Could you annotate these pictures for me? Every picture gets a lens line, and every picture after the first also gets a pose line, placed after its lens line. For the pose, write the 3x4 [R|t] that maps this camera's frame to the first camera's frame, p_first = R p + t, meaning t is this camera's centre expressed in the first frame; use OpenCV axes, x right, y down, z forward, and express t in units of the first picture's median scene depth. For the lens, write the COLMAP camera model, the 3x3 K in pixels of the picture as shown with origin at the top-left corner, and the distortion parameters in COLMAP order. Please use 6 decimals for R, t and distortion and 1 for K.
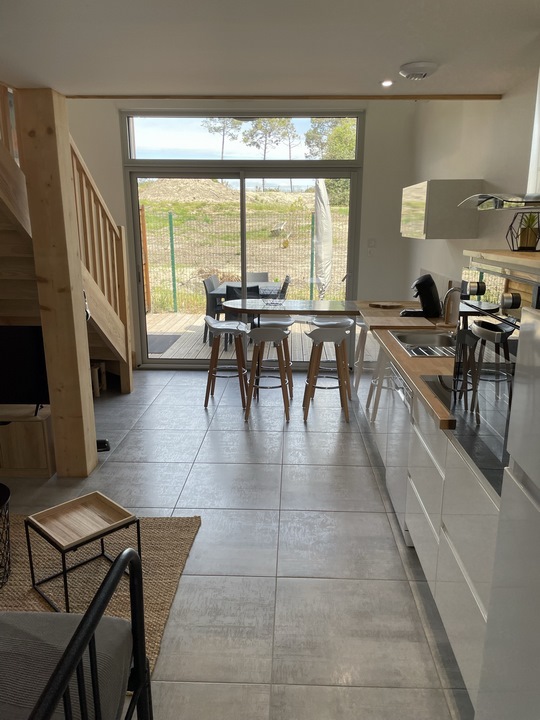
lens RADIAL K [[550.2, 0, 275.7], [0, 550.2, 364.9], [0, 0, 1]] dist [0.084730, -0.106207]
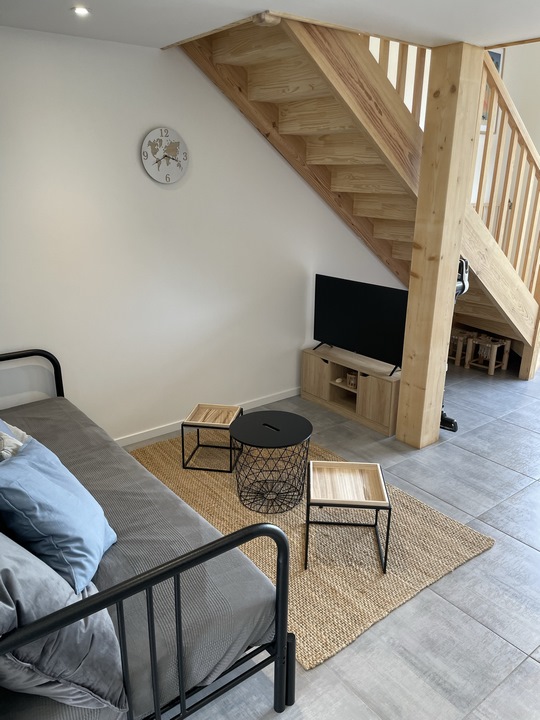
lens RADIAL K [[550.2, 0, 271.5], [0, 550.2, 362.4], [0, 0, 1]] dist [0.084730, -0.106207]
pose [[0.646700, 0.245307, -0.722222, 0.115338], [-0.199514, 0.968309, 0.150241, -0.030695], [0.736188, 0.046933, 0.675147, 0.093152]]
